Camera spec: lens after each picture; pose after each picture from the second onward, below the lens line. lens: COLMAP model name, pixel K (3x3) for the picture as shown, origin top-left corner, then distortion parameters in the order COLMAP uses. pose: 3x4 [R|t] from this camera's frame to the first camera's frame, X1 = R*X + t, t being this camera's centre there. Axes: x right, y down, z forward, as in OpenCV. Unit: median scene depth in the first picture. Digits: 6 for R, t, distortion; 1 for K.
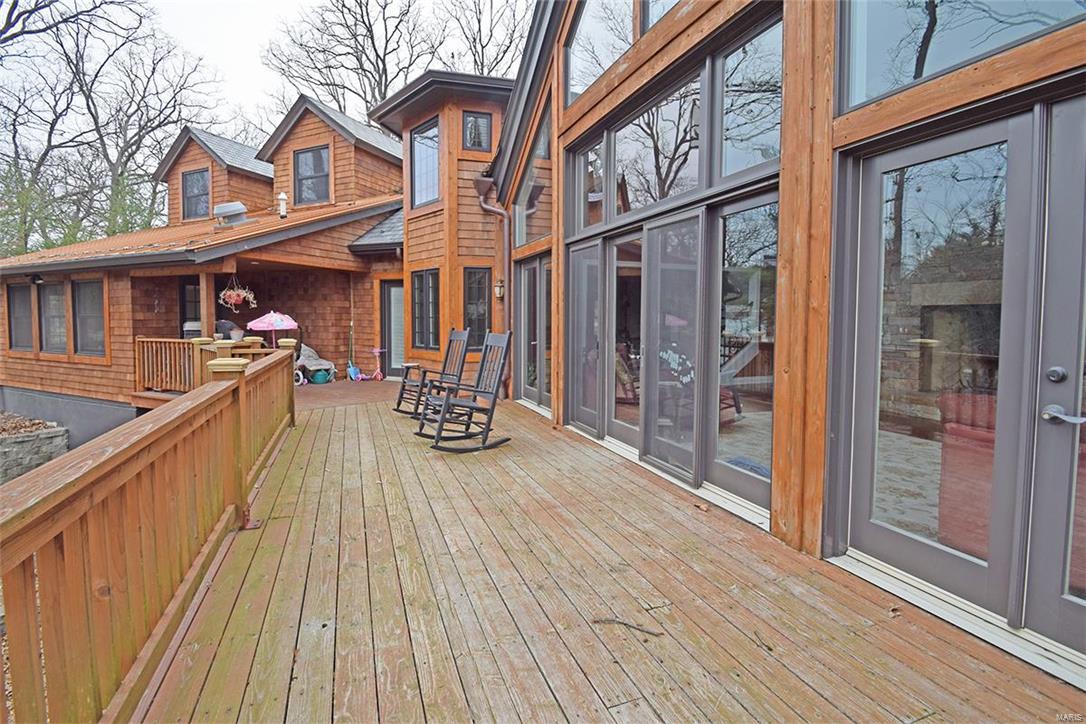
lens RADIAL K [[473.7, 0, 527.3], [0, 473.7, 346.8], [0, 0, 1]] dist [-0.004295, -0.006415]
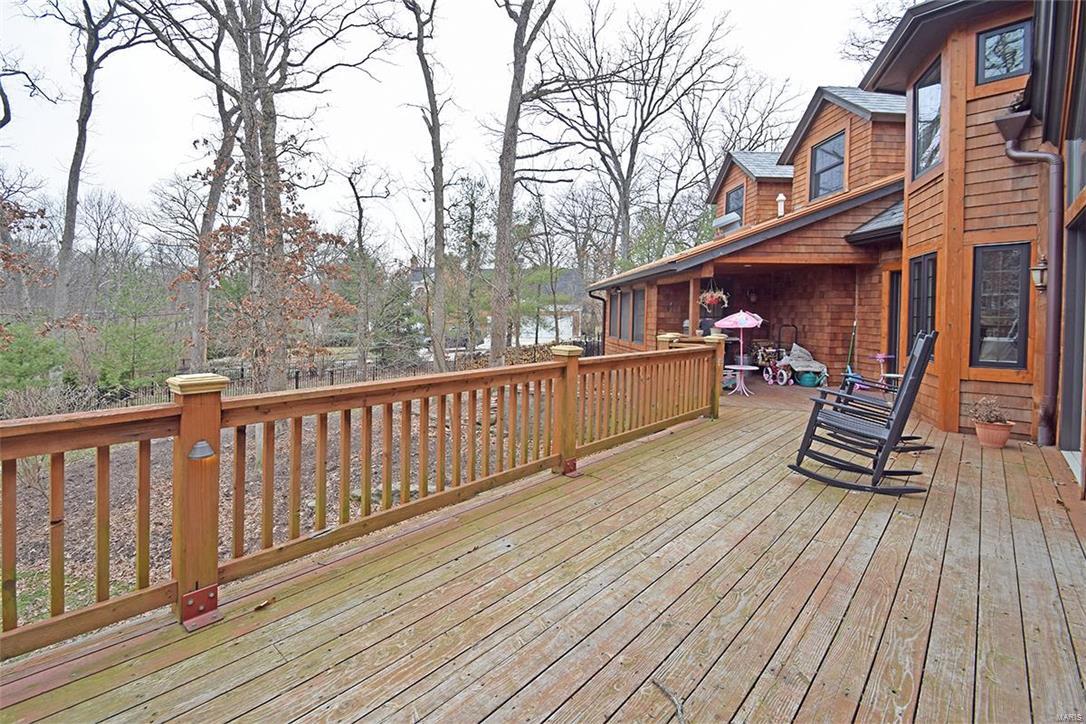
lens RADIAL K [[473.7, 0, 534.0], [0, 473.7, 320.0], [0, 0, 1]] dist [-0.004295, -0.006415]
pose [[0.475606, 0.009338, -0.879609, 0.166182], [-0.056830, 0.998181, -0.020131, -0.005464], [0.877821, 0.059562, 0.475272, 0.083117]]
